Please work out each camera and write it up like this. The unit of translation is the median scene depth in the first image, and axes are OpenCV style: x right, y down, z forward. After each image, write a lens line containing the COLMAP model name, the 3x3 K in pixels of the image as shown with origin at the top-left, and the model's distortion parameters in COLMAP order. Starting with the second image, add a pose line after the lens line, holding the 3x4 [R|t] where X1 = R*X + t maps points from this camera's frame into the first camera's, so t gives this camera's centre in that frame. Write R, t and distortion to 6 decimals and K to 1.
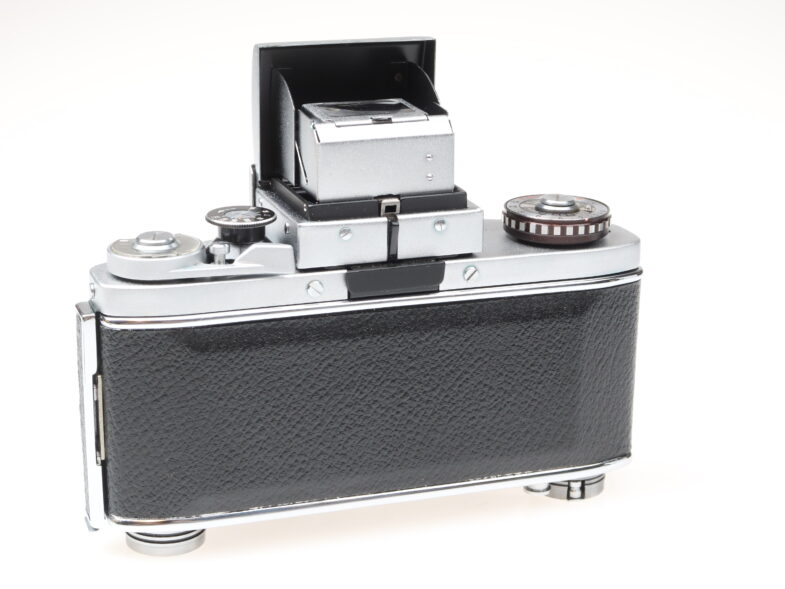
lens RADIAL K [[1638.5, 0, 392.5], [0, 1638.5, 294.5], [0, 0, 1]] dist [-0.003091, 0.003337]
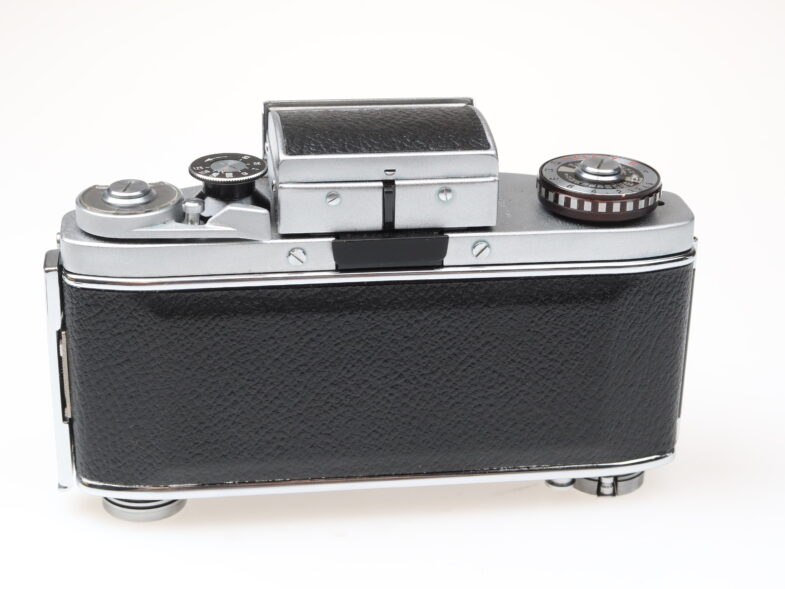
lens RADIAL K [[1638.5, 0, 392.5], [0, 1638.5, 294.5], [0, 0, 1]] dist [-0.003091, 0.003337]
pose [[0.979170, 0.087235, -0.183349, 0.167344], [-0.066398, 0.990925, 0.116871, -0.089769], [0.191881, -0.102262, 0.976076, 0.122941]]
